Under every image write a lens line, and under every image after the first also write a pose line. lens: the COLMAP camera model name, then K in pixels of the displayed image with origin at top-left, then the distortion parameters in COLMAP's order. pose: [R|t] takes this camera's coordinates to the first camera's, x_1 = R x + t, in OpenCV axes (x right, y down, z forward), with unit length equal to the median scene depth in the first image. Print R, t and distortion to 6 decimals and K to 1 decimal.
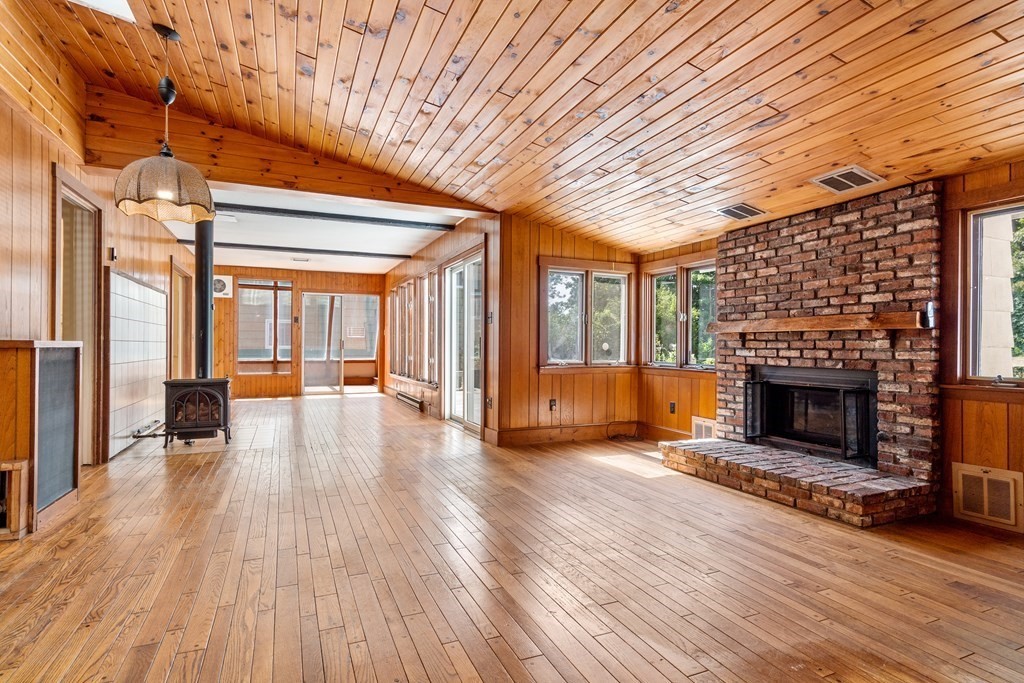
lens RADIAL K [[526.1, 0, 509.4], [0, 526.1, 344.4], [0, 0, 1]] dist [-0.000126, 0.000843]
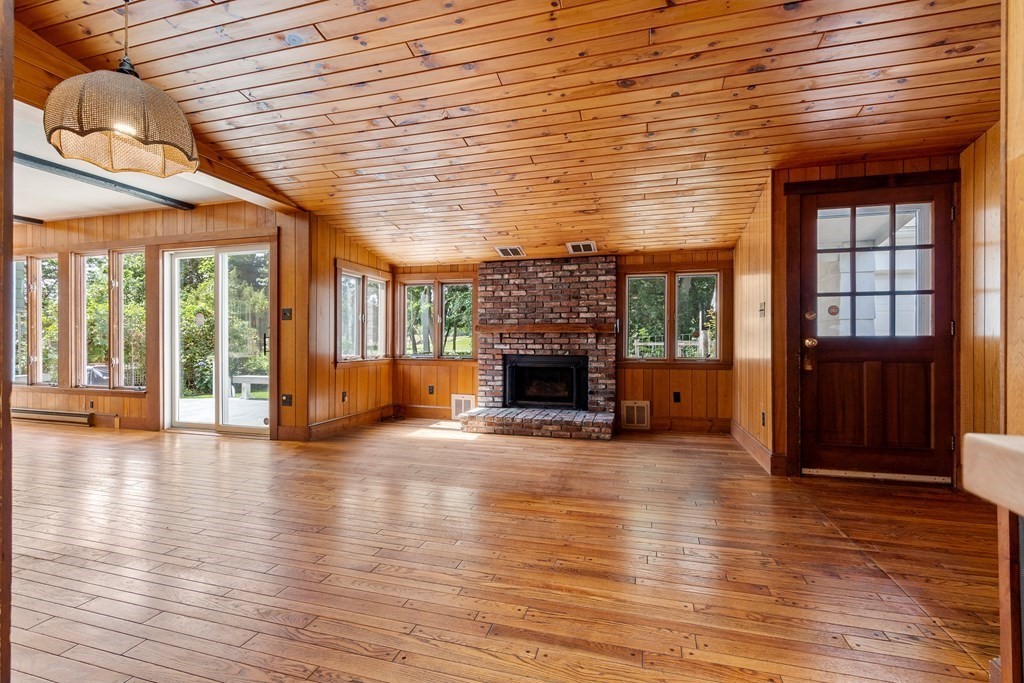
lens RADIAL K [[471.6, 0, 510.9], [0, 471.6, 339.5], [0, 0, 1]] dist [-0.012872, 0.000850]
pose [[0.630571, -0.001674, 0.776130, -0.608689], [-0.000968, 0.999995, 0.002944, -0.008255], [-0.776131, -0.002607, 0.630566, 0.161280]]
